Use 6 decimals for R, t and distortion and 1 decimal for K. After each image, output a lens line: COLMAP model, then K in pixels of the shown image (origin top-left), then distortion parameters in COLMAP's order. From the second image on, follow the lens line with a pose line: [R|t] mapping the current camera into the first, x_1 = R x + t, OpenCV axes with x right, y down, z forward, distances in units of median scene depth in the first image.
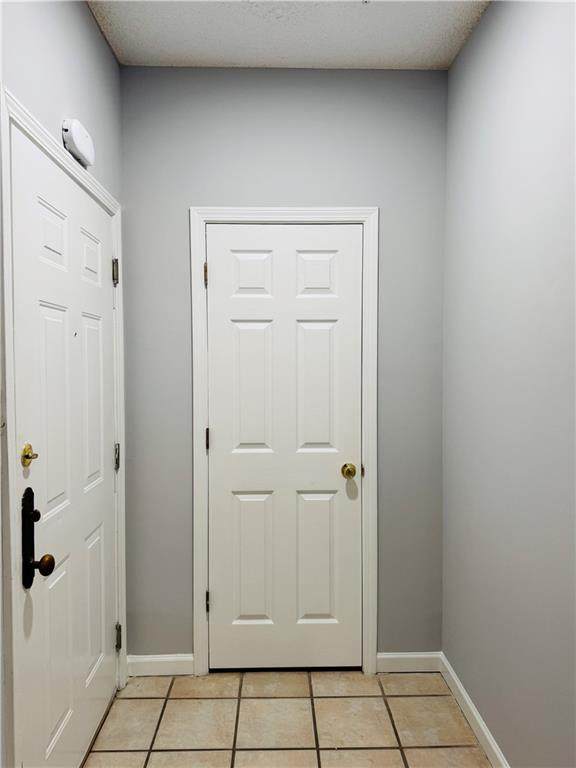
lens RADIAL K [[539.7, 0, 284.9], [0, 539.7, 382.3], [0, 0, 1]] dist [0.029414, -0.007260]
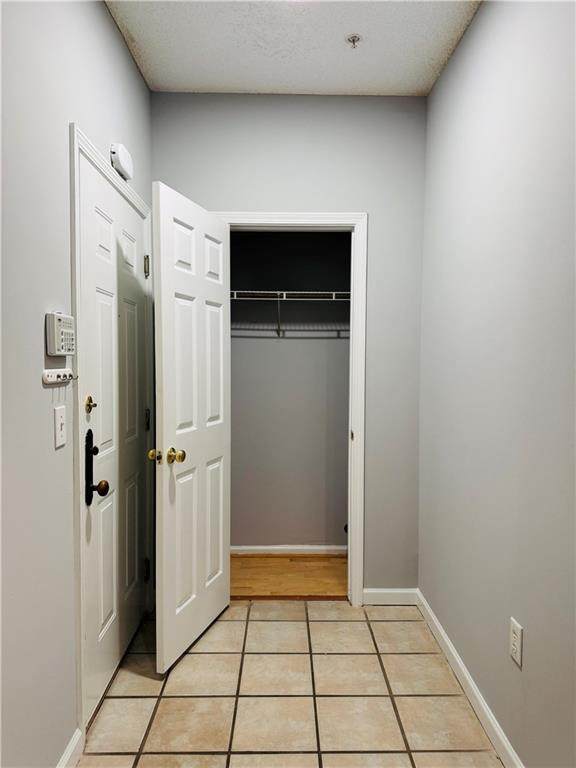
lens RADIAL K [[539.7, 0, 290.4], [0, 539.7, 388.0], [0, 0, 1]] dist [0.029414, -0.007260]
pose [[0.999955, 0.007565, -0.005726, 0.013891], [-0.007471, 0.999839, 0.016299, 0.042502], [0.005849, -0.016256, 0.999851, -0.192576]]
